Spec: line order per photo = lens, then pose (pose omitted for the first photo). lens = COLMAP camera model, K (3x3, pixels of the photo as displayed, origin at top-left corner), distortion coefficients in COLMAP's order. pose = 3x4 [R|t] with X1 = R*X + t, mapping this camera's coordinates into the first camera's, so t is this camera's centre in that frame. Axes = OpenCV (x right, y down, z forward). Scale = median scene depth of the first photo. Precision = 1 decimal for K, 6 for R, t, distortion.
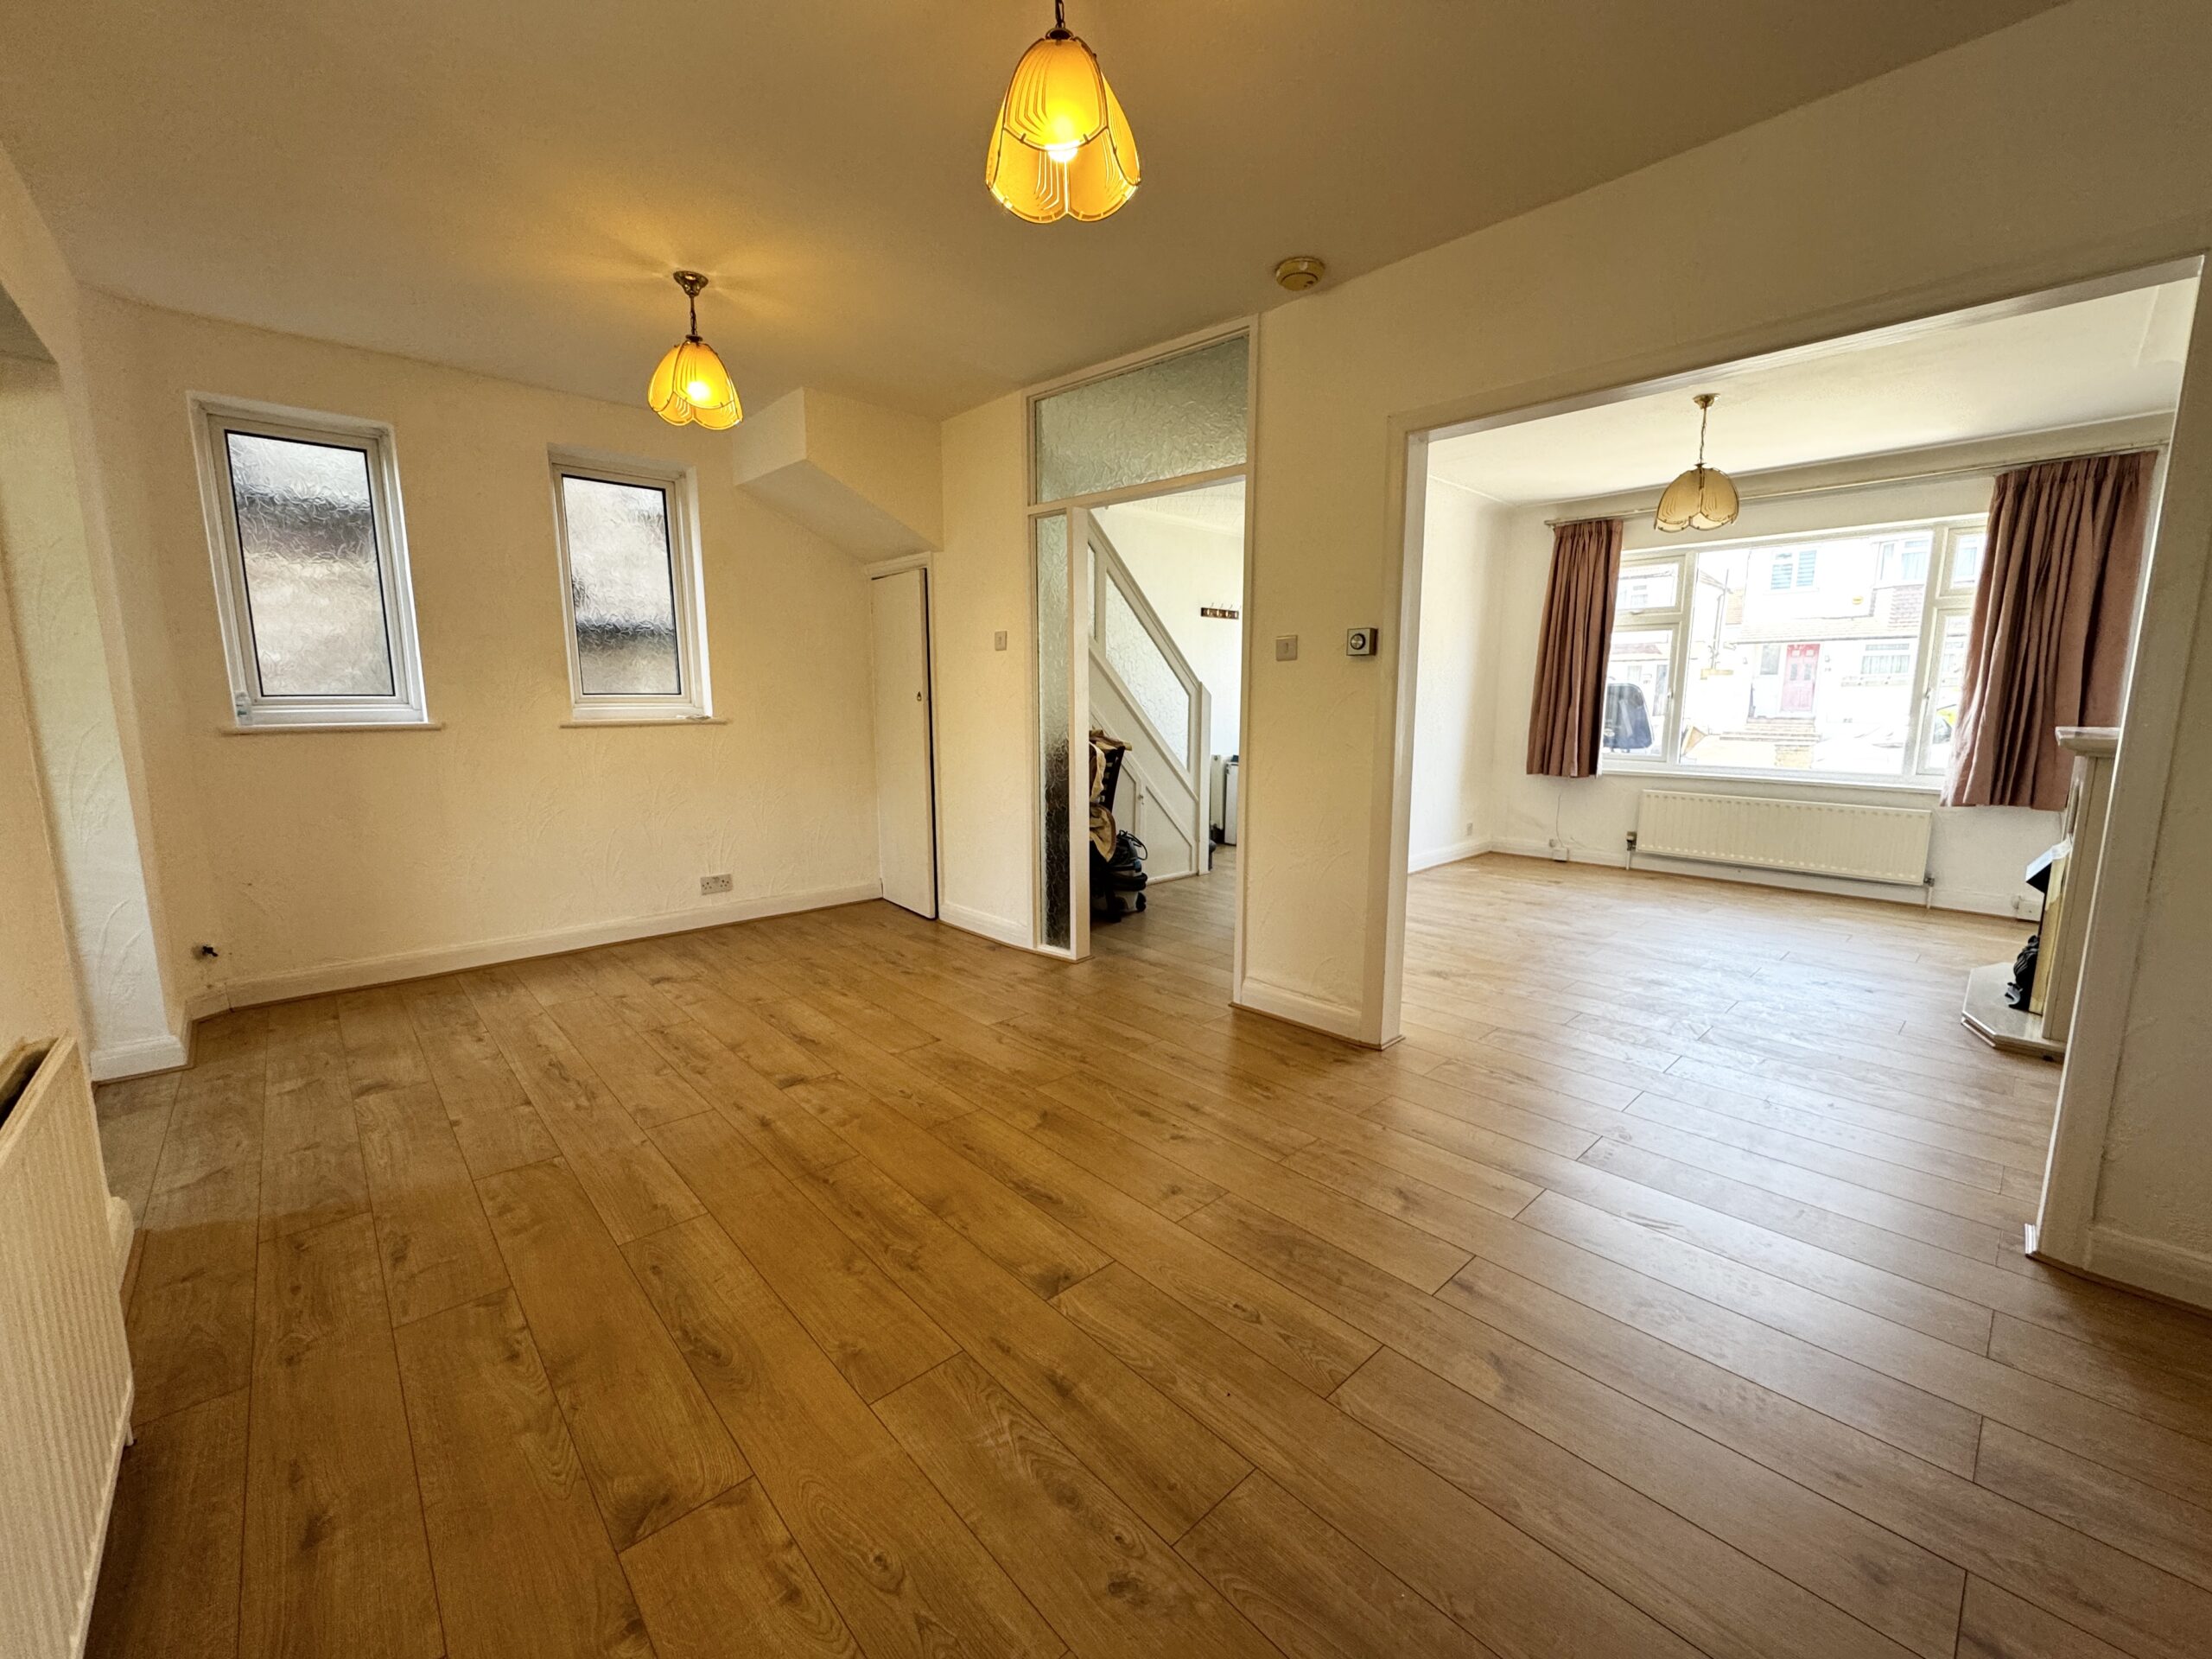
lens RADIAL K [[879.7, 0, 1106.0], [0, 879.7, 829.5], [0, 0, 1]] dist [-0.002249, -0.000194]
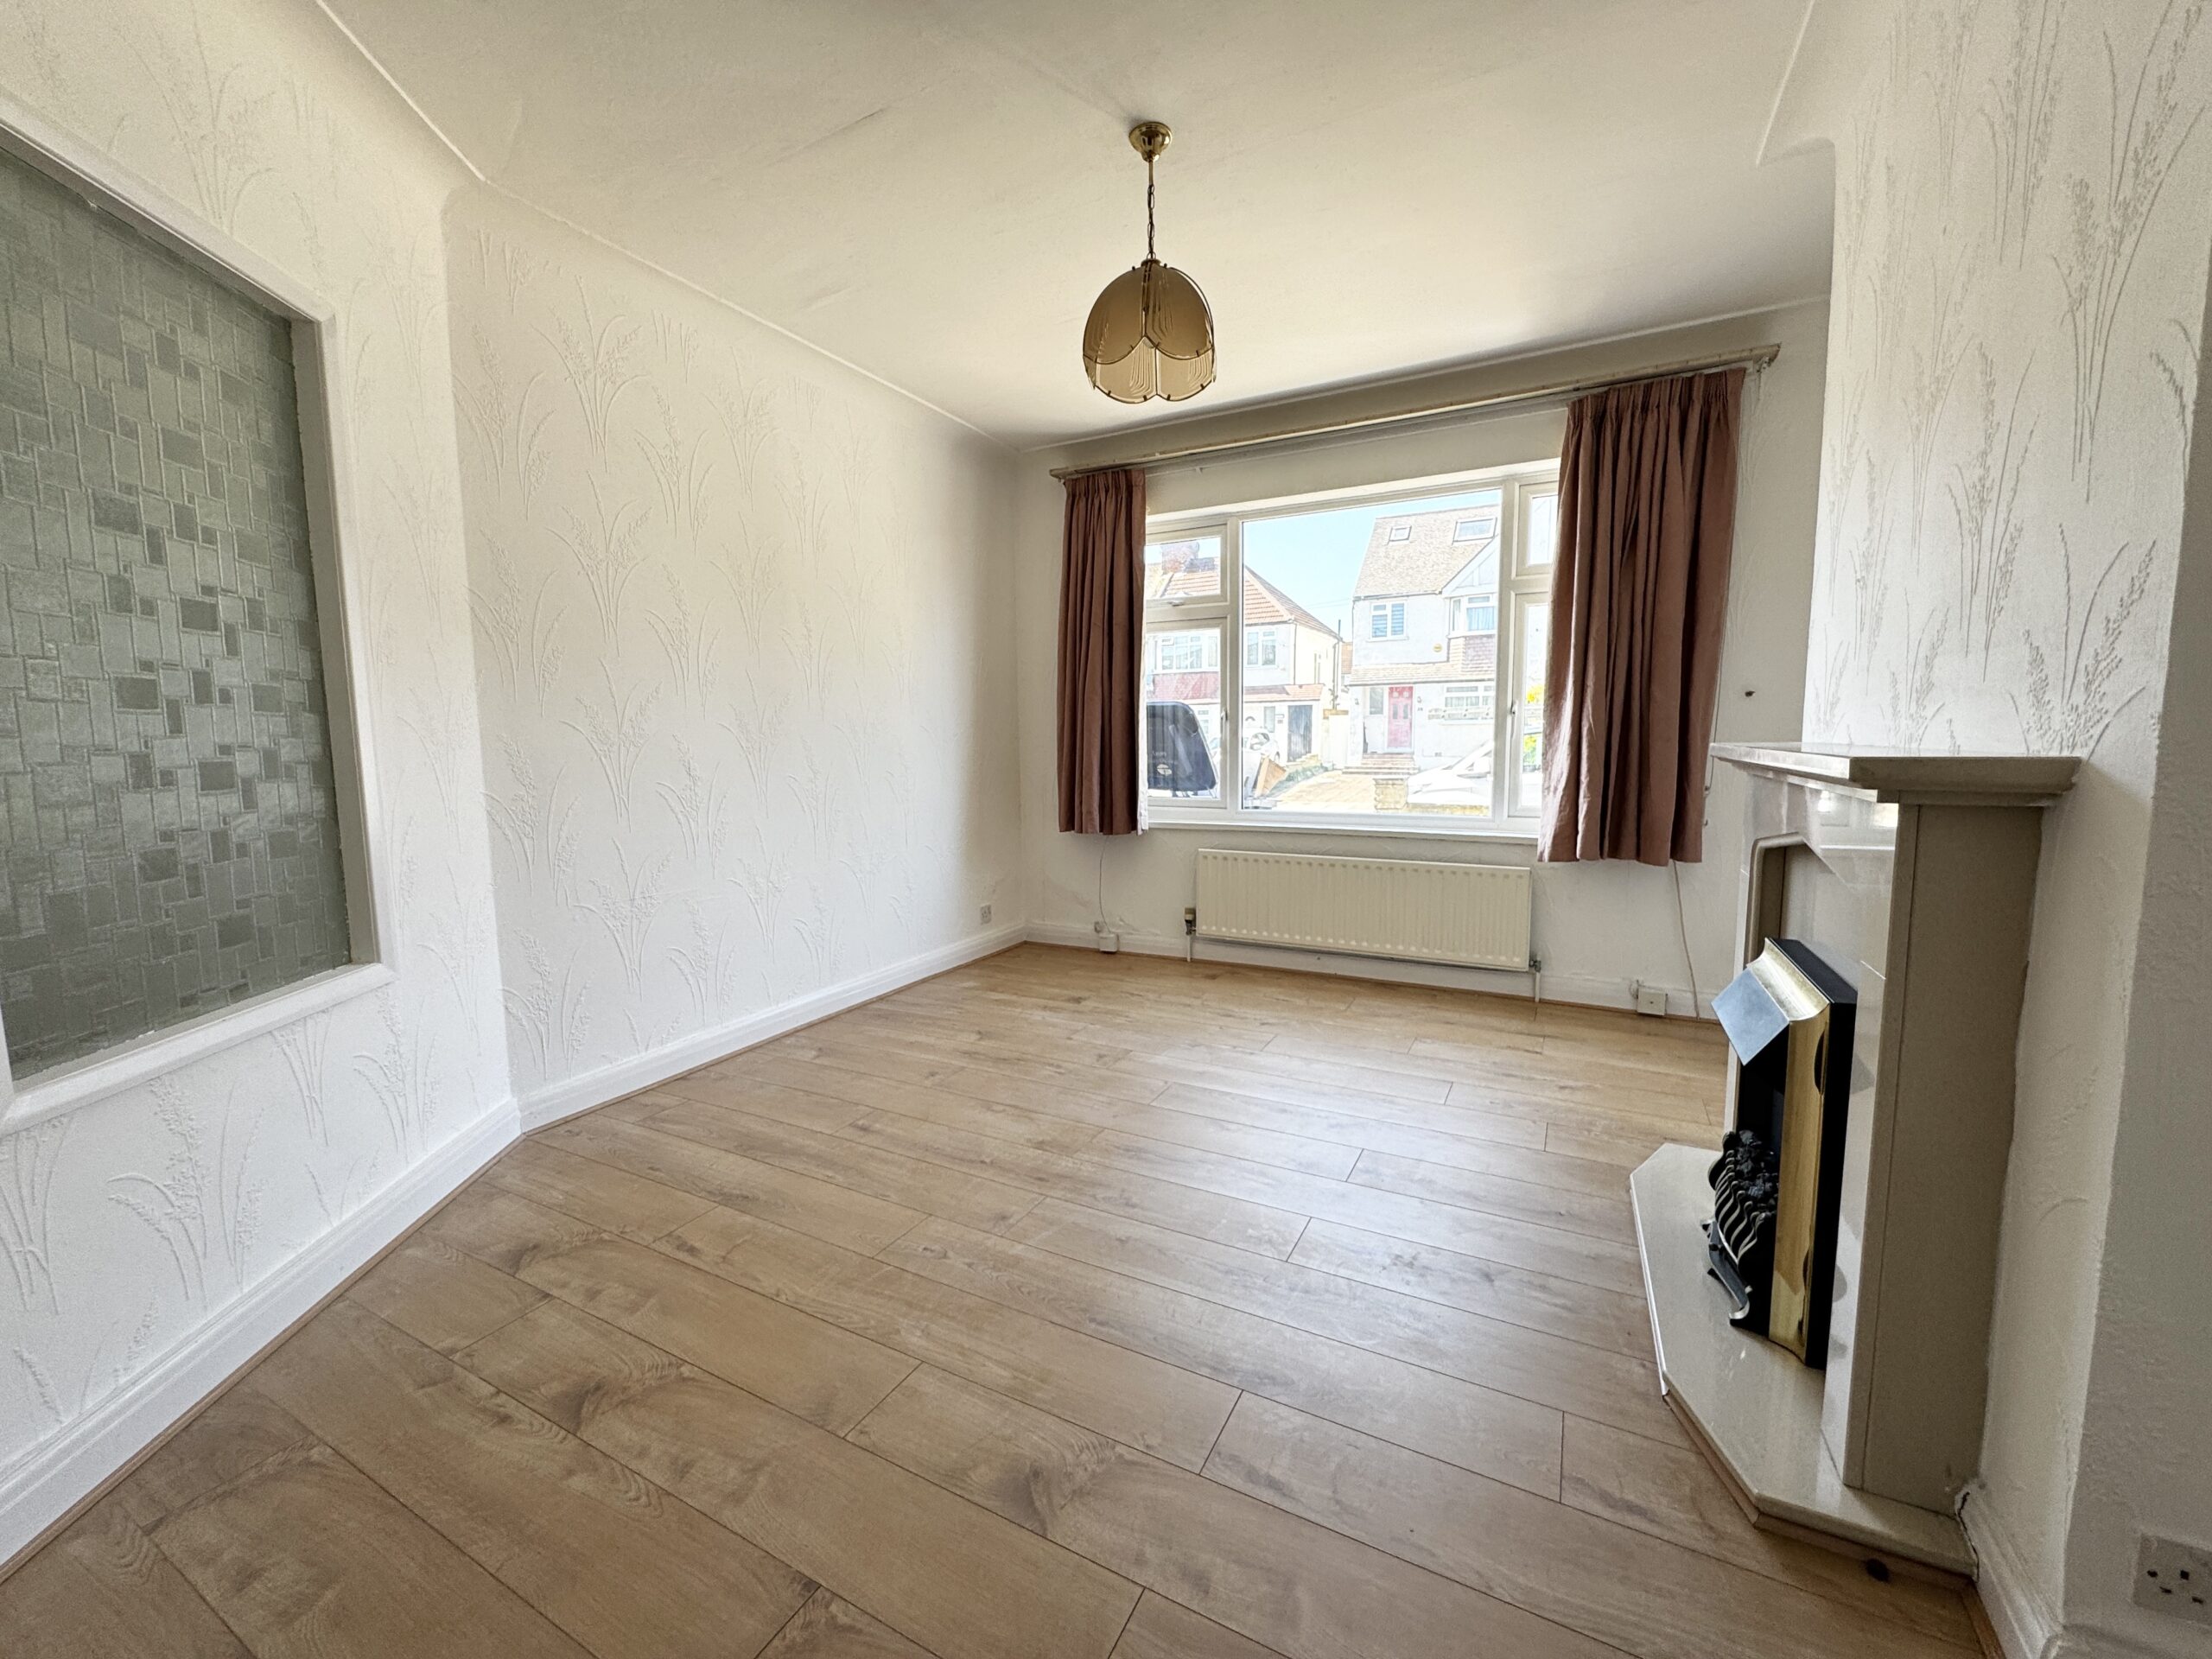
lens RADIAL K [[879.7, 0, 1106.0], [0, 879.7, 829.5], [0, 0, 1]] dist [-0.002249, -0.000194]
pose [[0.944171, -0.042621, 0.326687, 0.314179], [0.058960, 0.997448, -0.040273, -0.037234], [-0.324136, 0.057286, 0.944274, 0.357871]]
